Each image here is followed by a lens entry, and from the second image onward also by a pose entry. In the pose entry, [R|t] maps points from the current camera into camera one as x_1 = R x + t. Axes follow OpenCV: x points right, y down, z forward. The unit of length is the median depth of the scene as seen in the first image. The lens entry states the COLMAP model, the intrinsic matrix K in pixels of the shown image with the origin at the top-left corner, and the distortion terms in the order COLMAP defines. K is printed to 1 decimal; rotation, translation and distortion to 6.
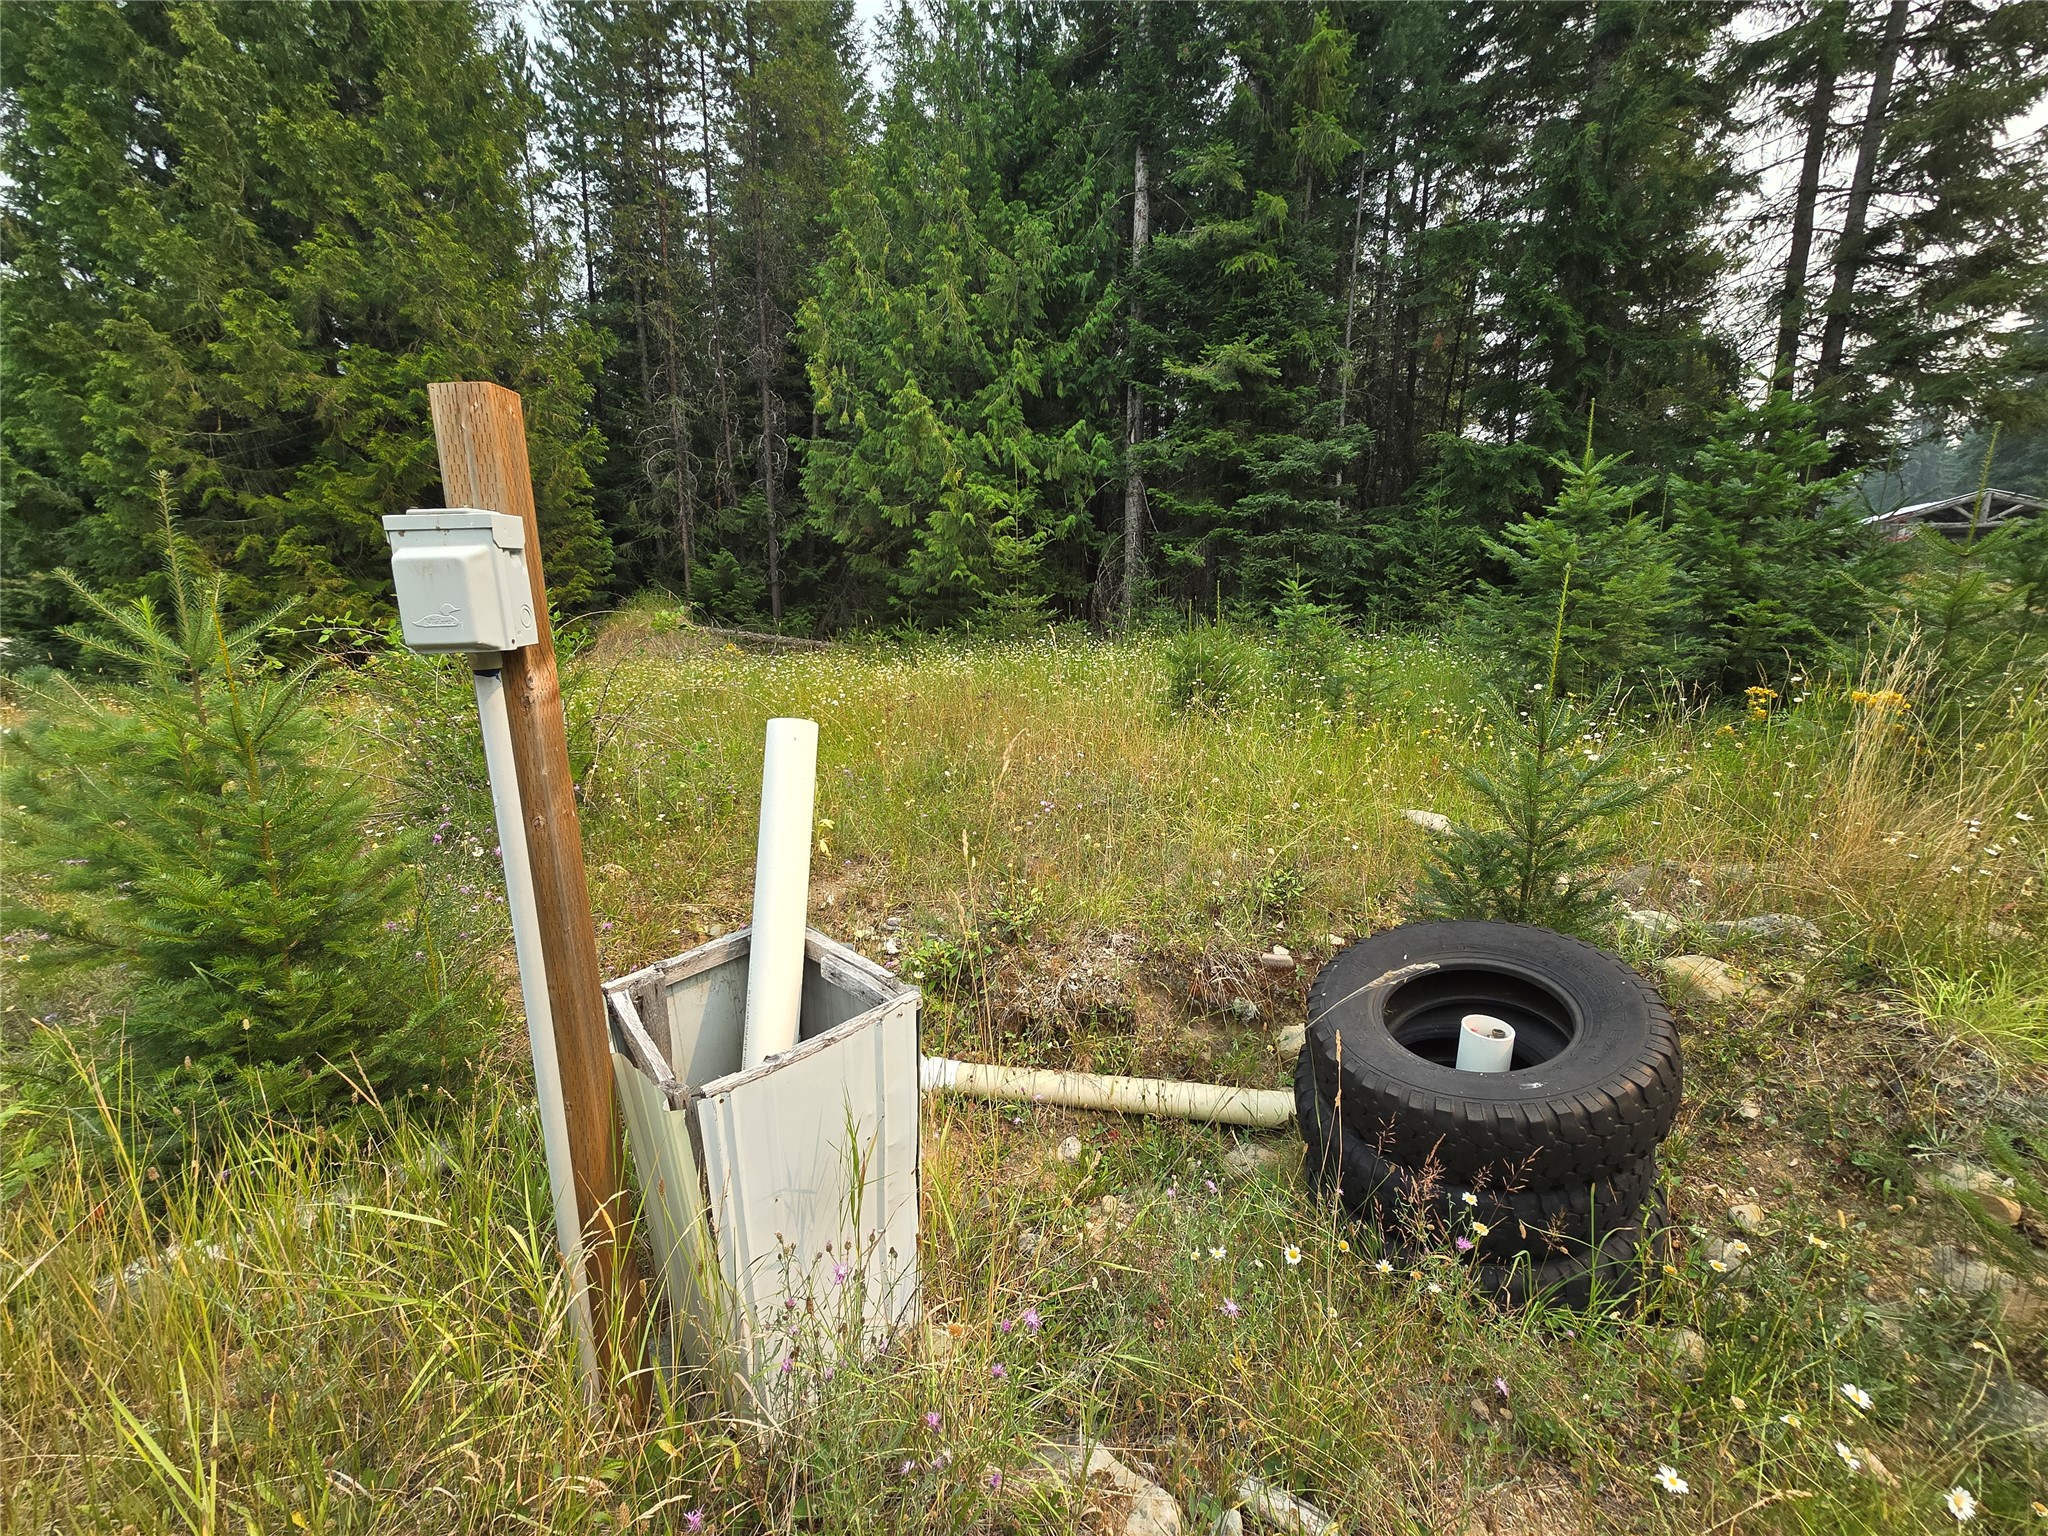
lens RADIAL K [[817.2, 0, 1022.8], [0, 817.2, 769.6], [0, 0, 1]] dist [0.000250, 0.000027]
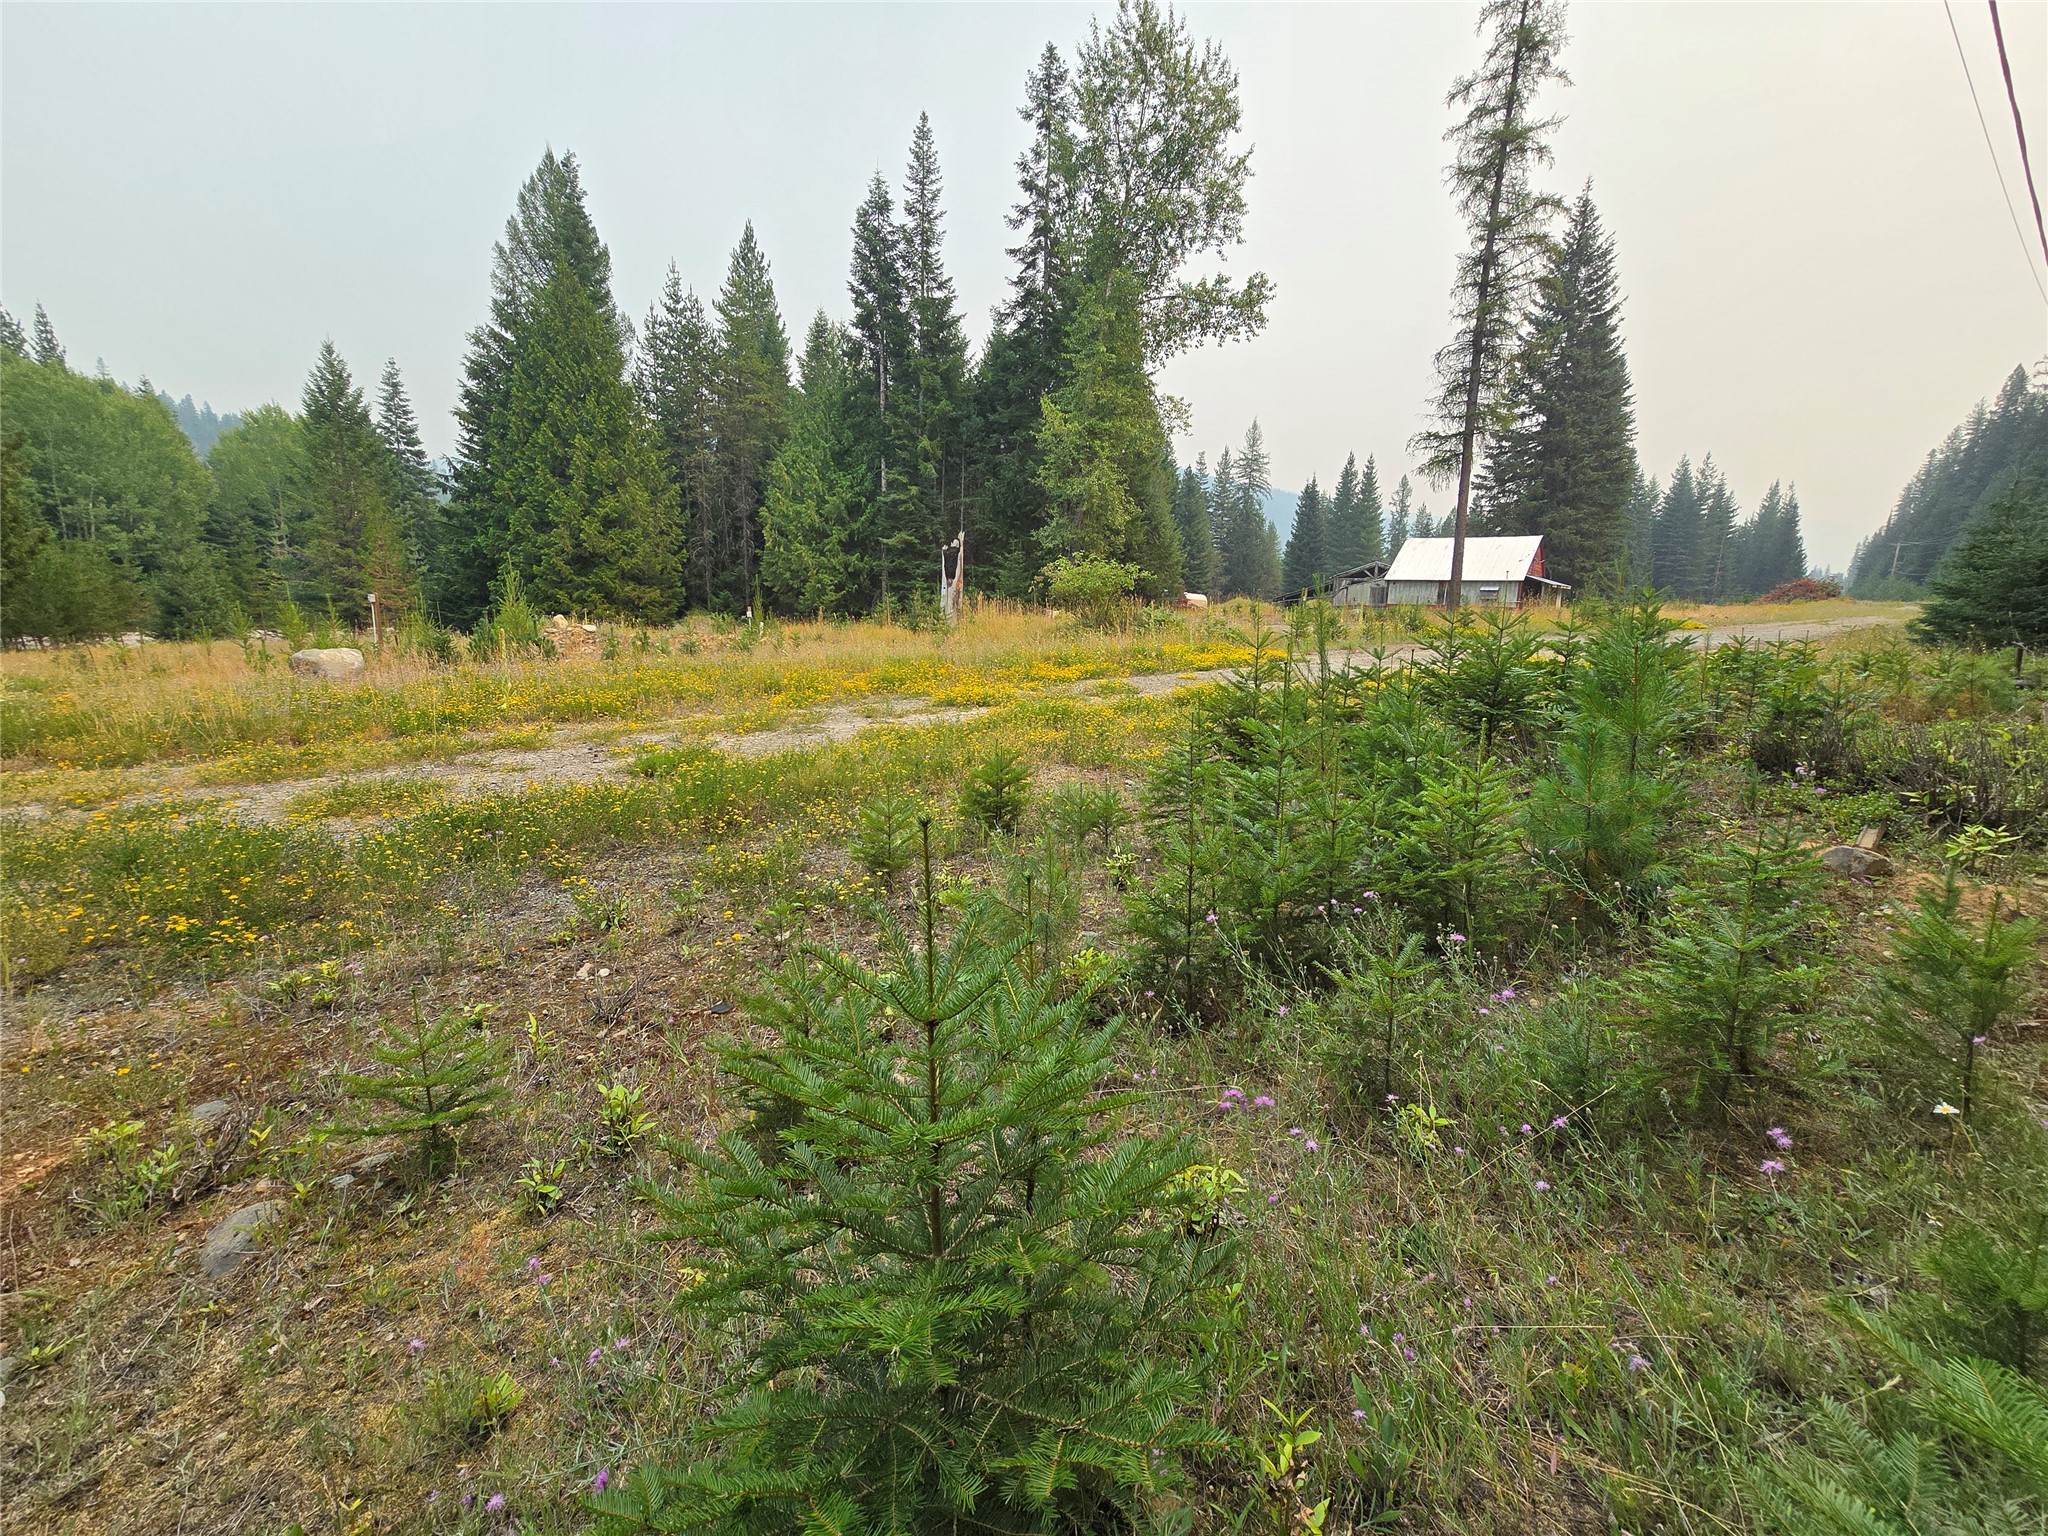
lens RADIAL K [[817.2, 0, 1023.1], [0, 817.2, 772.7], [0, 0, 1]] dist [0.000250, 0.000027]
pose [[0.998680, 0.000276, 0.051368, 0.494976], [0.000138, 0.999968, -0.008046, 0.370093], [-0.051368, 0.008042, 0.998647, -1.879374]]
